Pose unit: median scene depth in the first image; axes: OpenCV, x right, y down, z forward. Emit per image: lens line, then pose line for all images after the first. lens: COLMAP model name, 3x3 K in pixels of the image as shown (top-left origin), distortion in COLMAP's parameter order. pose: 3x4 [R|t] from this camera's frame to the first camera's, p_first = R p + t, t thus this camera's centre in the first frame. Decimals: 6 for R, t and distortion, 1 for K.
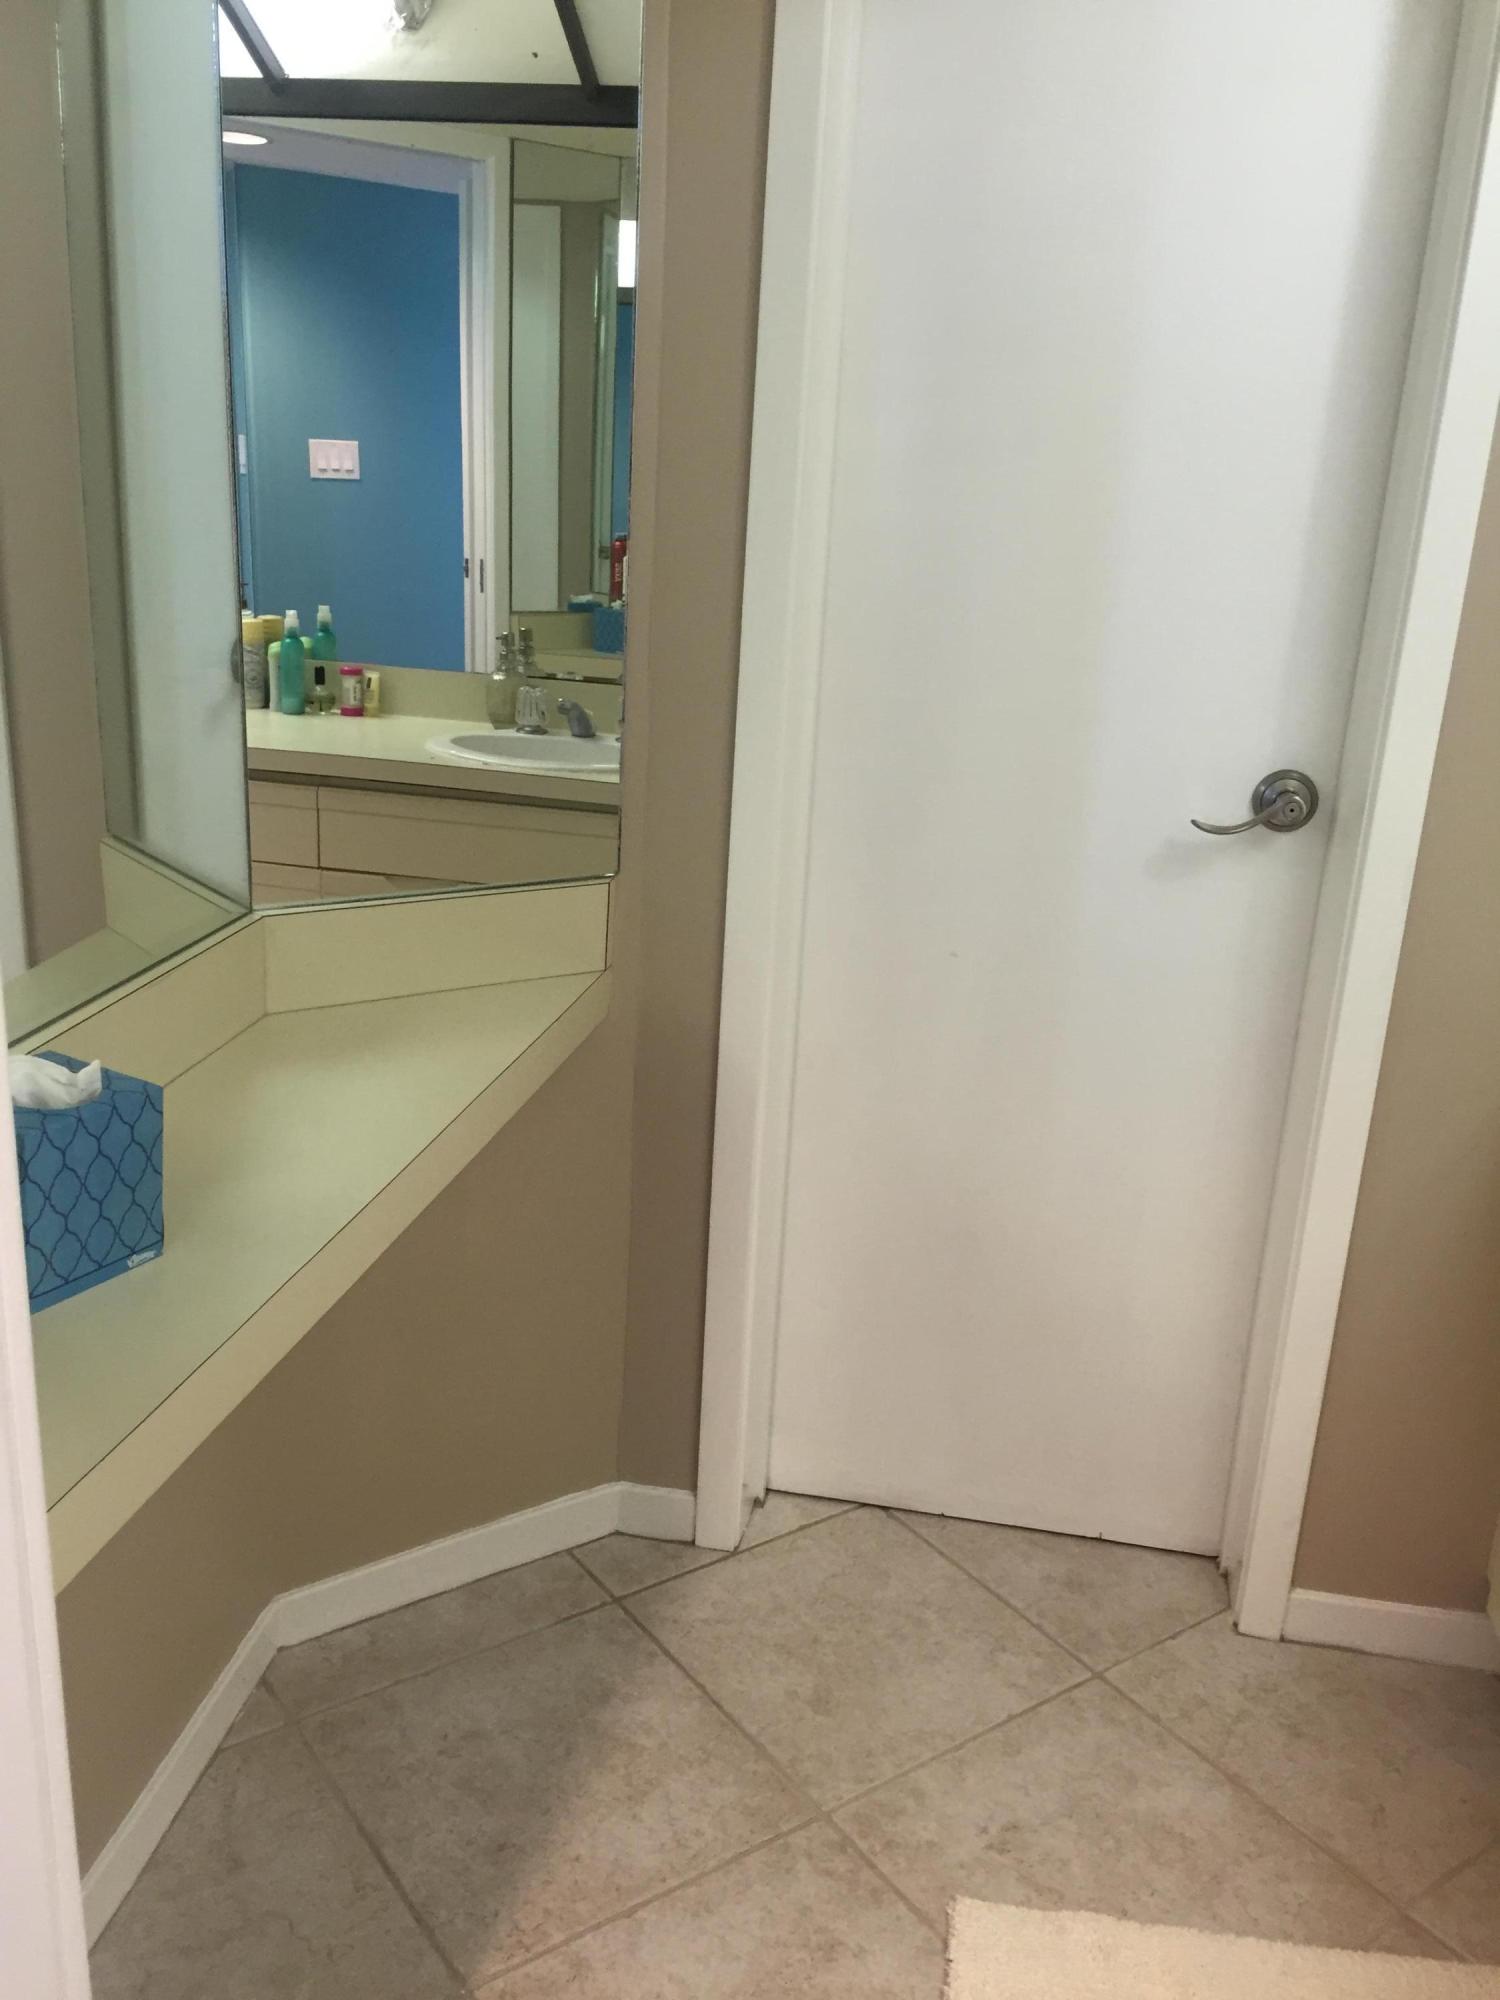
lens RADIAL K [[1702.1, 0, 751.8], [0, 1702.1, 1002.4], [0, 0, 1]] dist [0.073675, -0.106724]
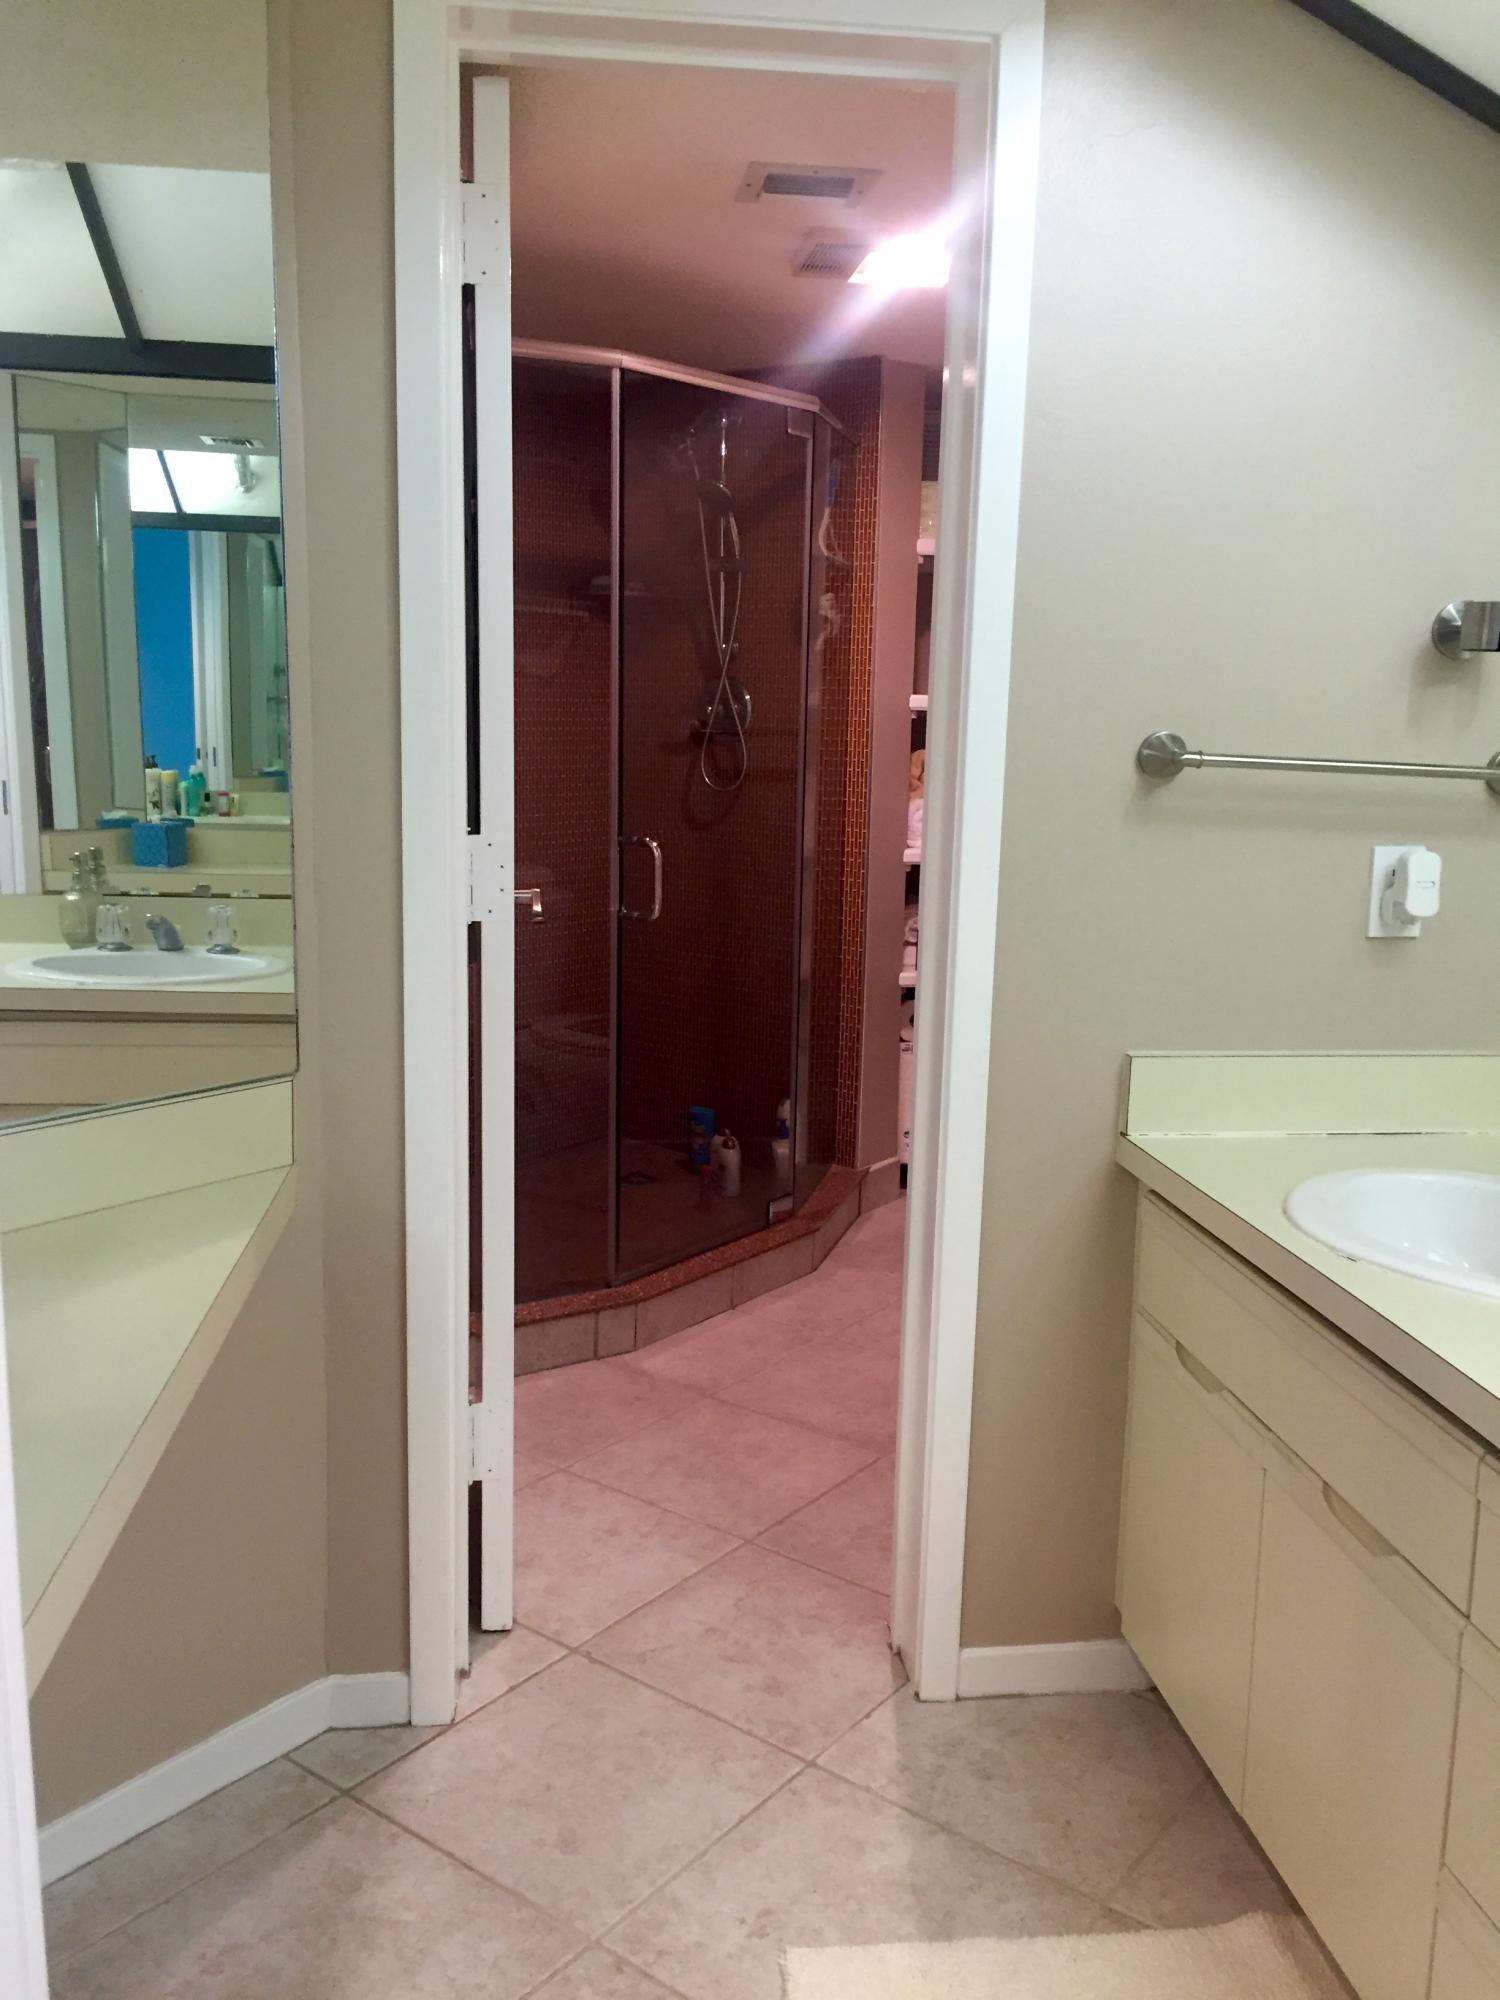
lens RADIAL K [[1702.1, 0, 751.8], [0, 1702.1, 1002.4], [0, 0, 1]] dist [0.073675, -0.106724]
pose [[0.954839, -0.080317, 0.286063, -0.106480], [0.111317, 0.989350, -0.093785, 0.012189], [-0.275484, 0.121394, 0.953610, -0.086820]]
